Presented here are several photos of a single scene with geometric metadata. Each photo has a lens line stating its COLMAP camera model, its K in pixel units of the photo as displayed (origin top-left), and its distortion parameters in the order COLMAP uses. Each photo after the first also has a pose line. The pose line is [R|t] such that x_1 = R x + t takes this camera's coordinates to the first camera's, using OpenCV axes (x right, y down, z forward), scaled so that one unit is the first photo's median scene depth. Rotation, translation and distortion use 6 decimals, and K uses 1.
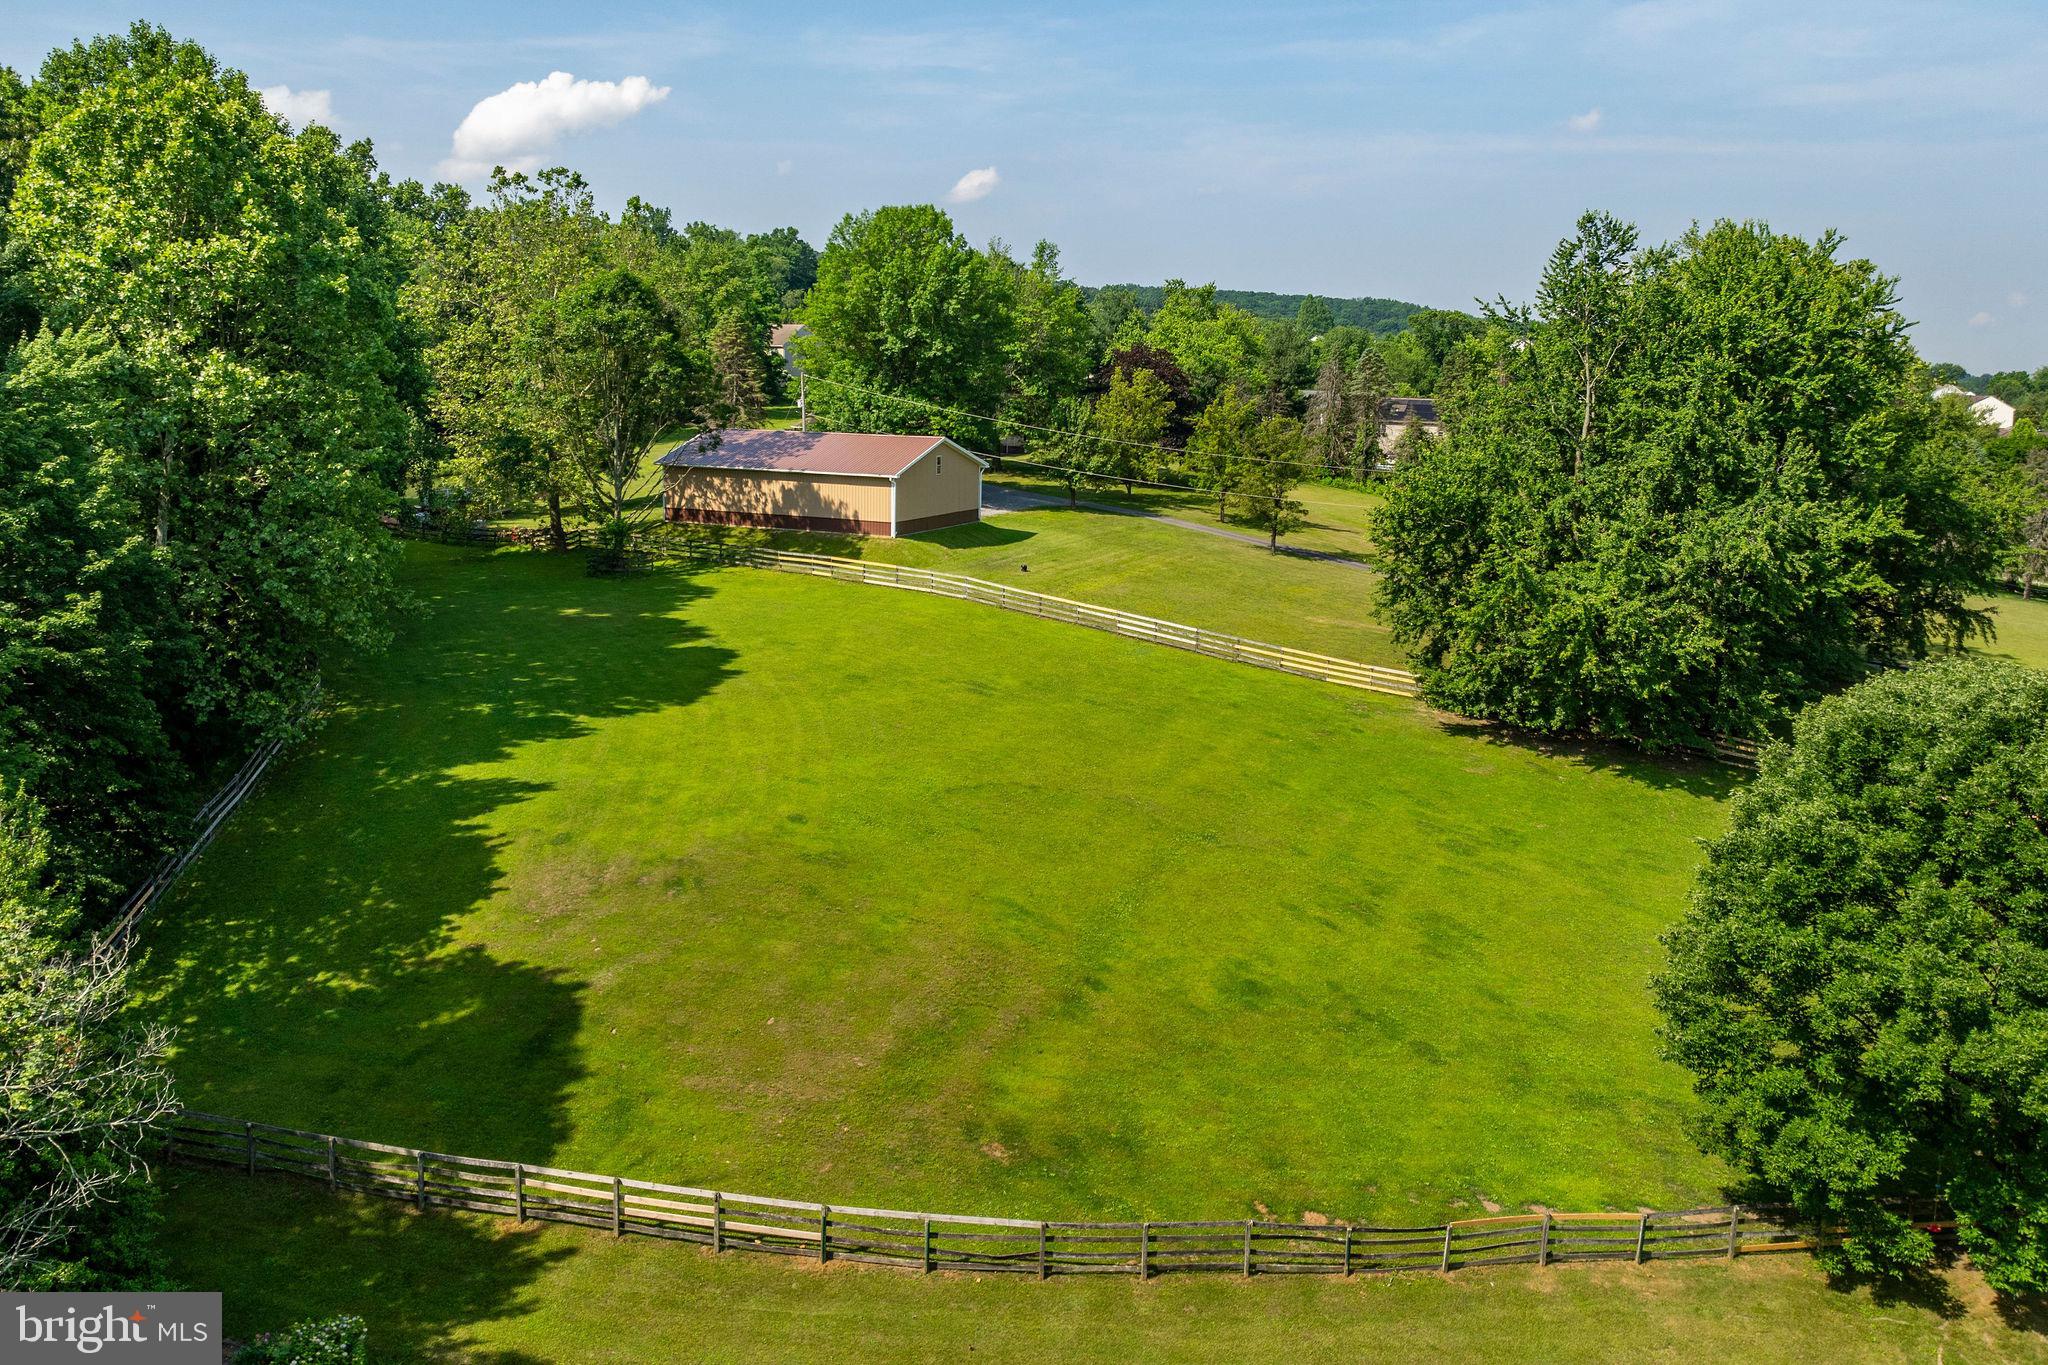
lens RADIAL K [[1713.6, 0, 1024.0], [0, 1713.6, 682.5], [0, 0, 1]] dist [-0.066733, -0.005085]
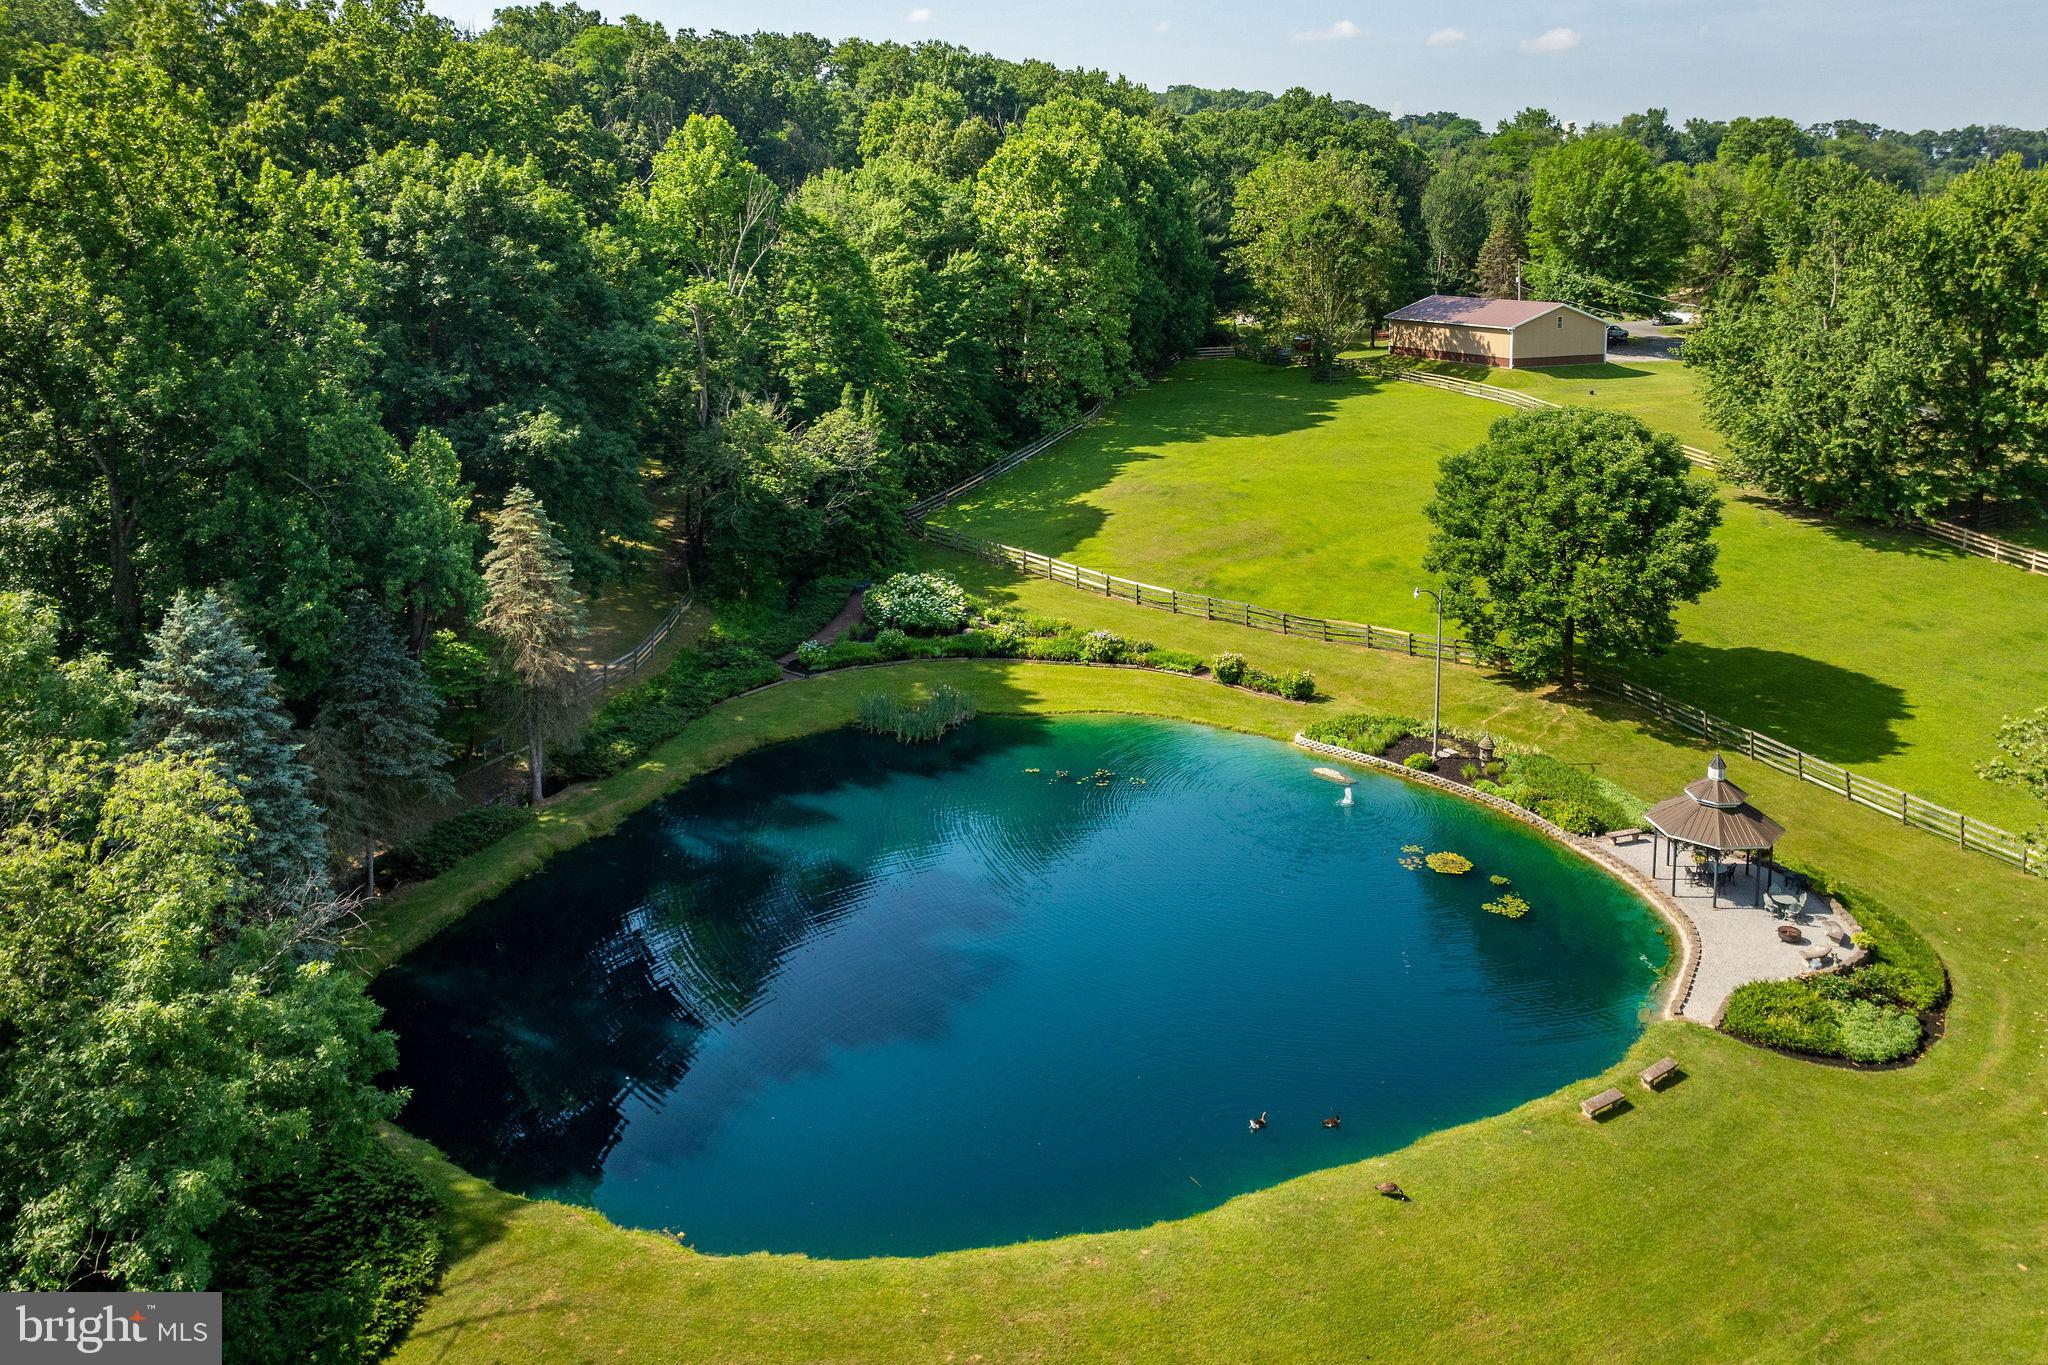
lens RADIAL K [[1713.6, 0, 1024.0], [0, 1713.6, 682.5], [0, 0, 1]] dist [-0.066733, -0.005085]
pose [[0.771567, 0.142390, -0.620008, 0.587014], [-0.095338, 0.989503, 0.108604, 0.072271], [0.628964, -0.024685, 0.777043, -0.483088]]
